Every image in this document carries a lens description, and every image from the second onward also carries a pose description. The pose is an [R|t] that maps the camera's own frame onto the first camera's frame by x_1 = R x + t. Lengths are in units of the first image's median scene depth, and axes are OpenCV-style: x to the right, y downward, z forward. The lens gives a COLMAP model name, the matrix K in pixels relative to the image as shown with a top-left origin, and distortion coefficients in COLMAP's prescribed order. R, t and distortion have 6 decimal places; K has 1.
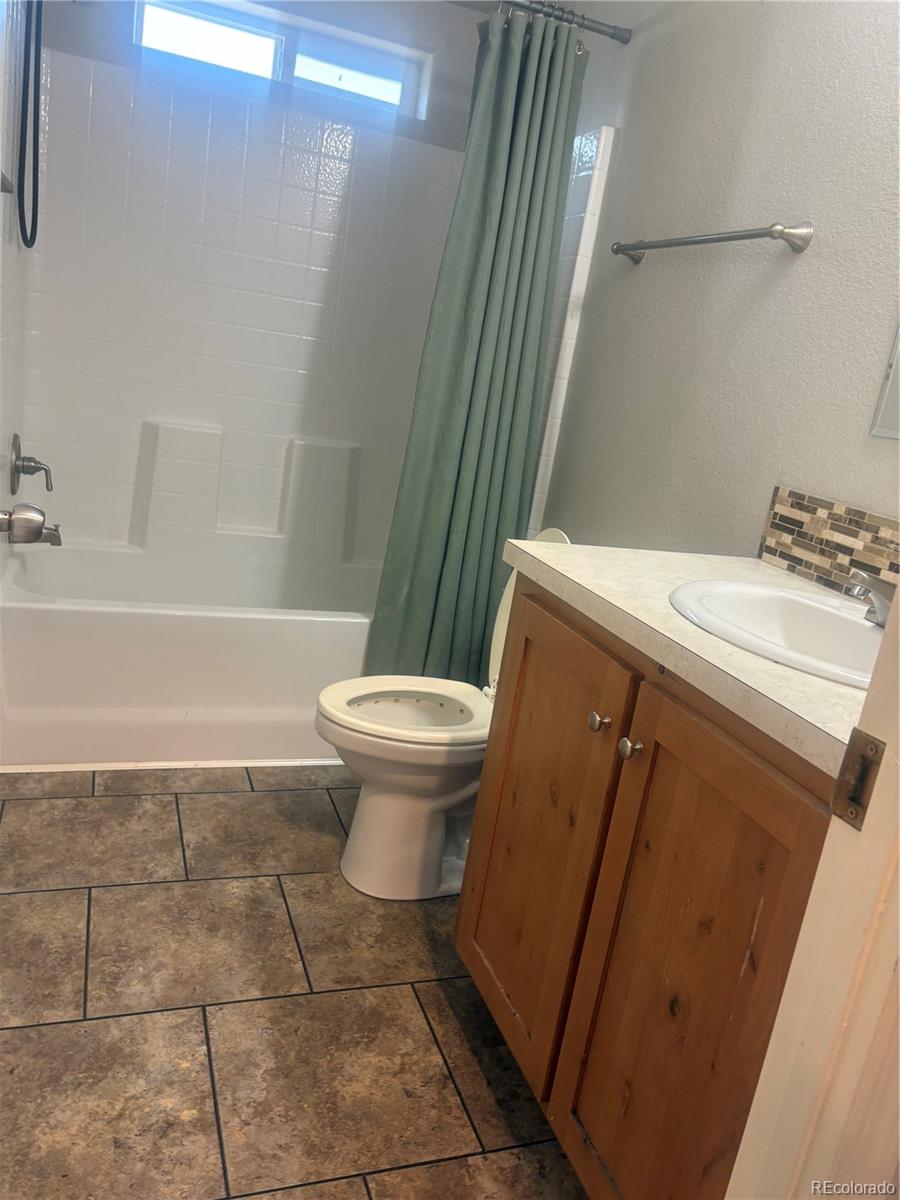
lens RADIAL K [[908.9, 0, 453.8], [0, 908.9, 590.3], [0, 0, 1]] dist [0.047980, -0.036922]
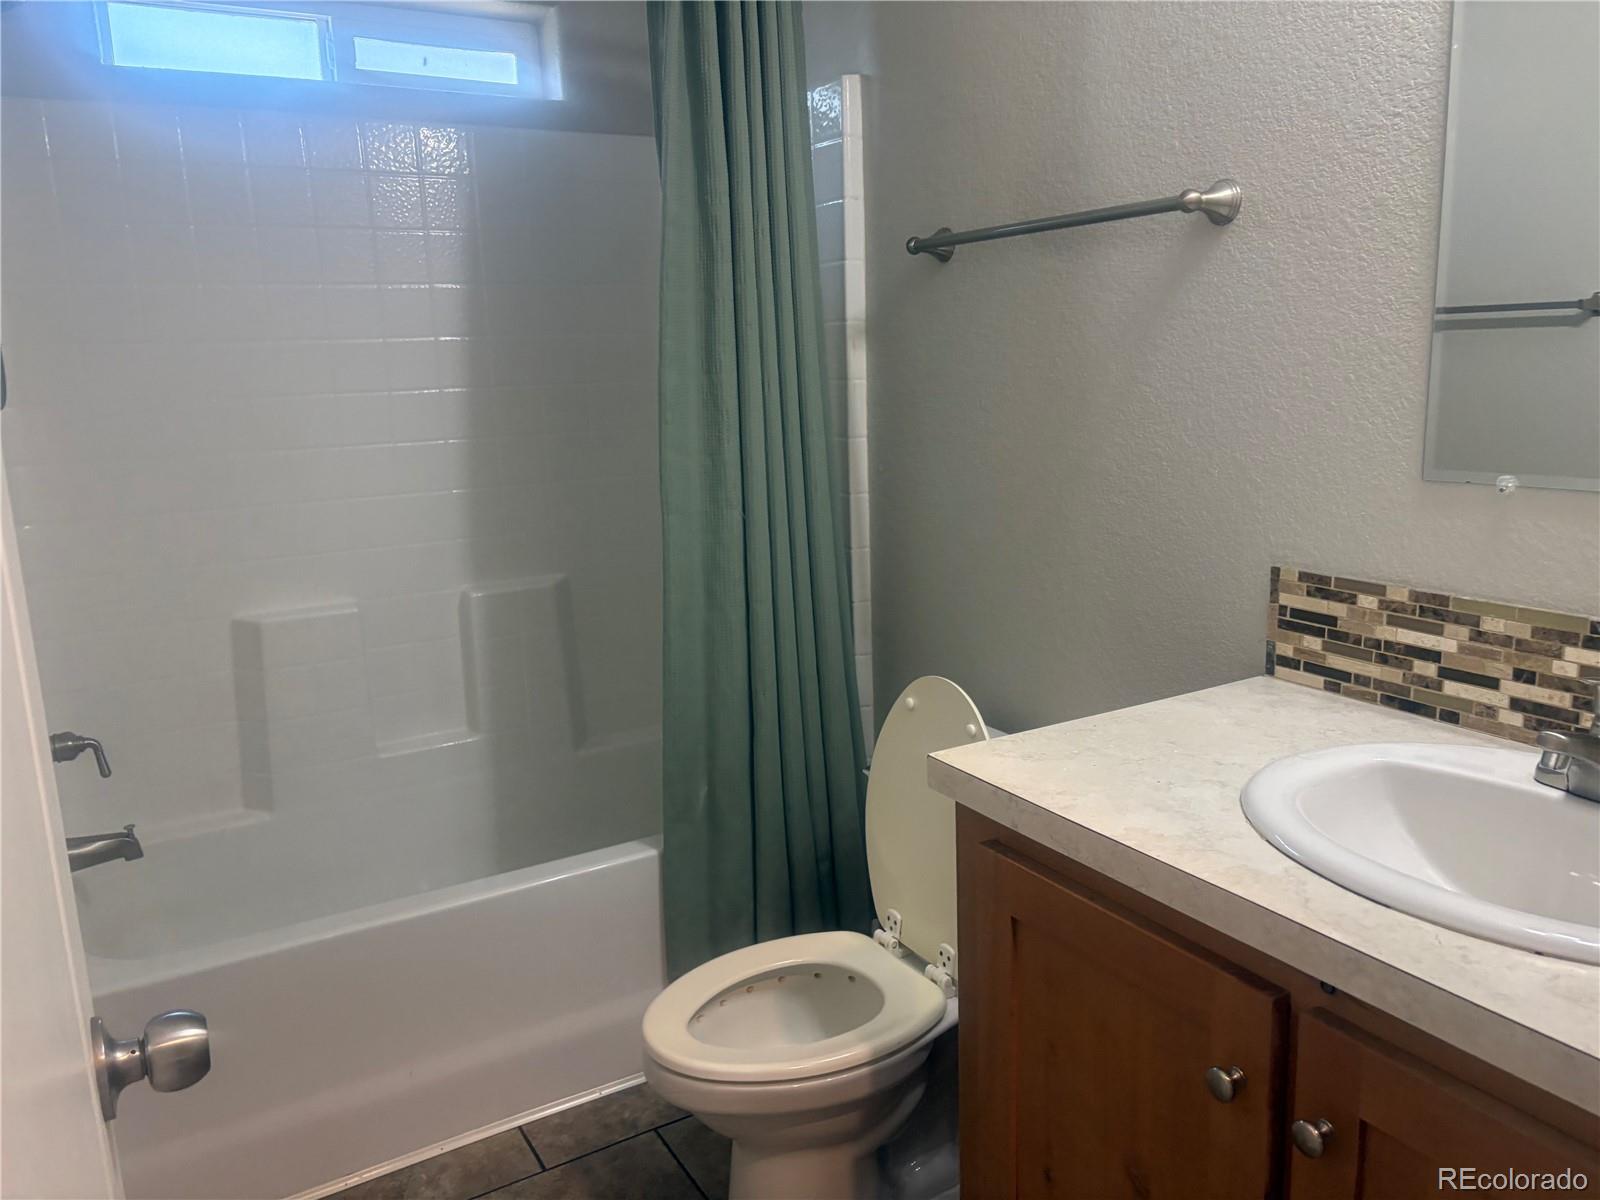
lens RADIAL K [[1211.9, 0, 802.1], [0, 1211.9, 598.3], [0, 0, 1]] dist [0.047980, -0.036922]
pose [[0.966706, -0.218508, 0.133166, -0.102716], [0.223947, 0.974223, -0.027150, -0.144017], [-0.123801, 0.056068, 0.990722, 0.163149]]
